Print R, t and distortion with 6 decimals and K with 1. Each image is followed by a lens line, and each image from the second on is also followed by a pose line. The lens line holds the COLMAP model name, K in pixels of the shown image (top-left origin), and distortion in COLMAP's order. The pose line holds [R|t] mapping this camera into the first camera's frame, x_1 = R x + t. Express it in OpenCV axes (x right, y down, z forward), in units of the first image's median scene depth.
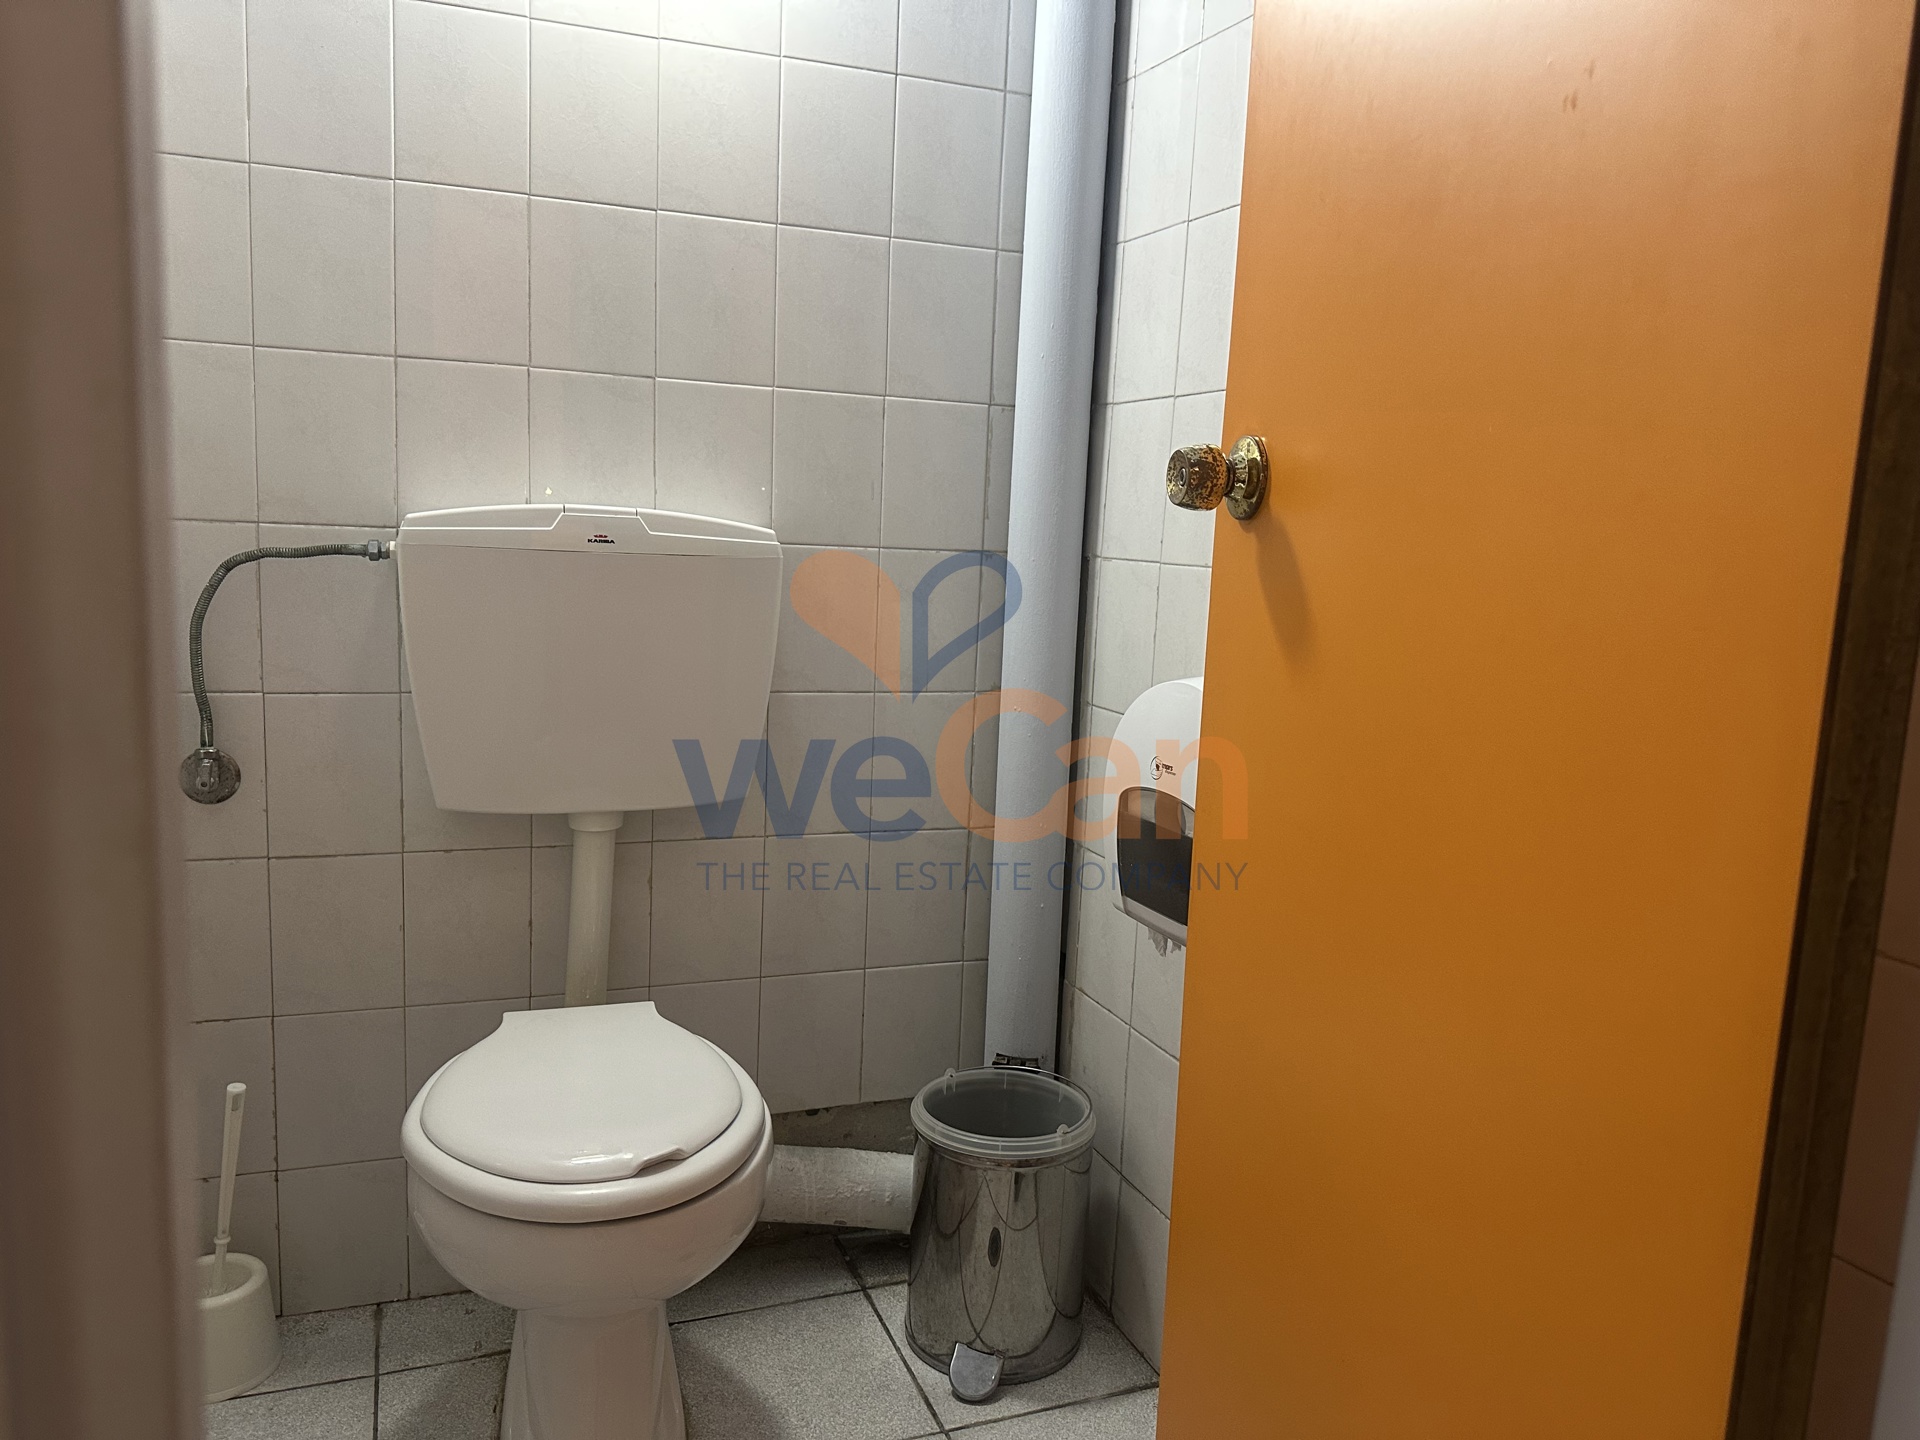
lens RADIAL K [[1362.2, 0, 950.8], [0, 1362.2, 724.3], [0, 0, 1]] dist [0.086094, -0.113617]
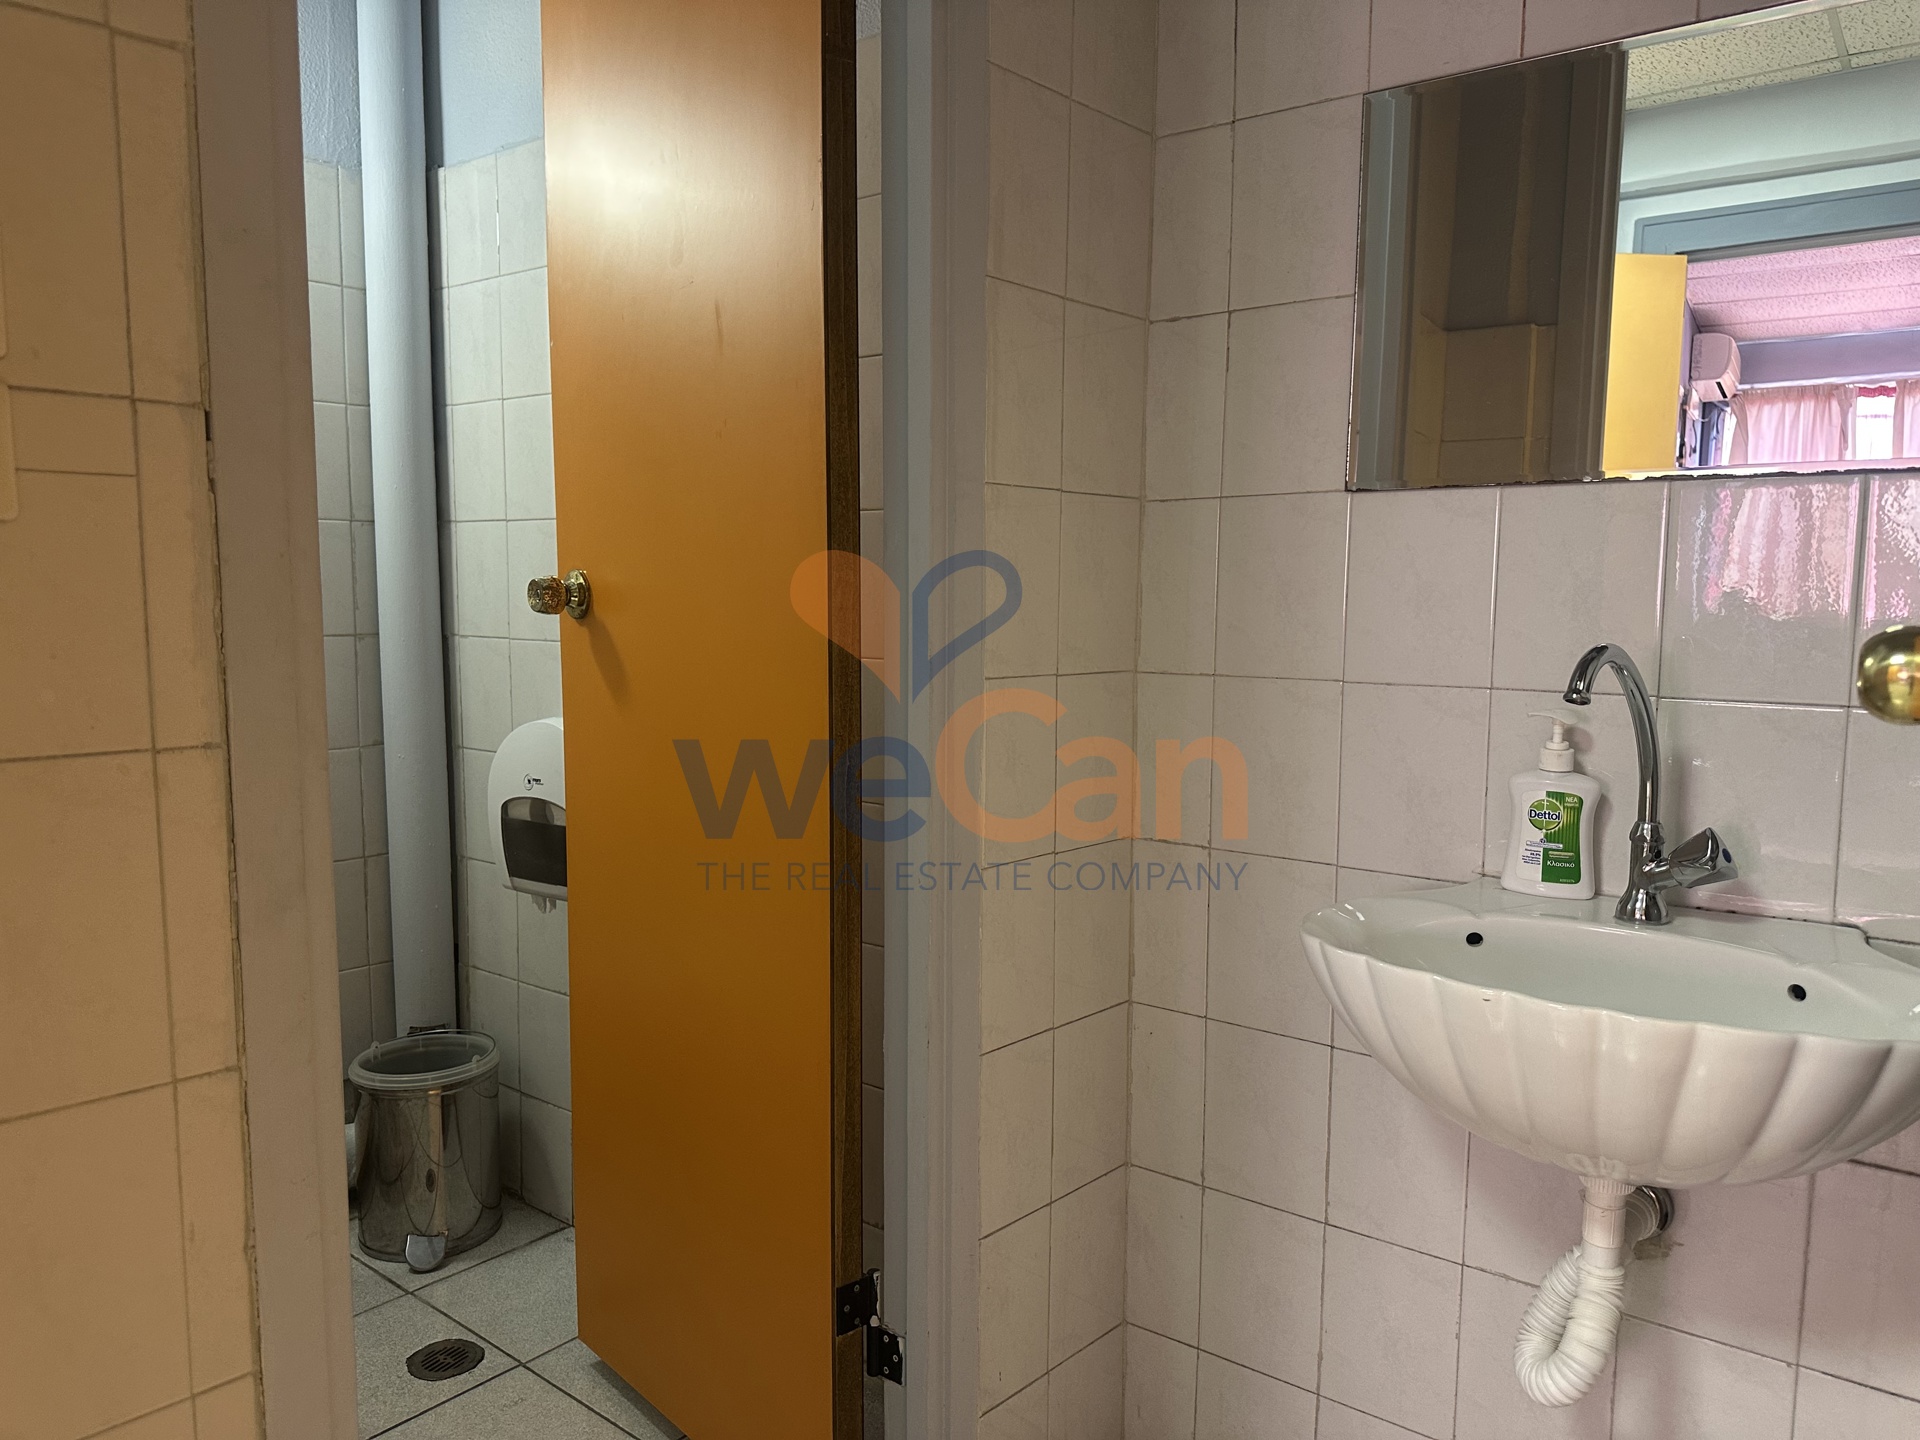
lens RADIAL K [[1362.2, 0, 950.8], [0, 1362.2, 724.3], [0, 0, 1]] dist [0.086094, -0.113617]
pose [[0.875586, -0.090982, 0.474416, -0.124738], [0.105151, 0.994451, -0.003355, 0.020124], [-0.471478, 0.052823, 0.880294, -0.437864]]
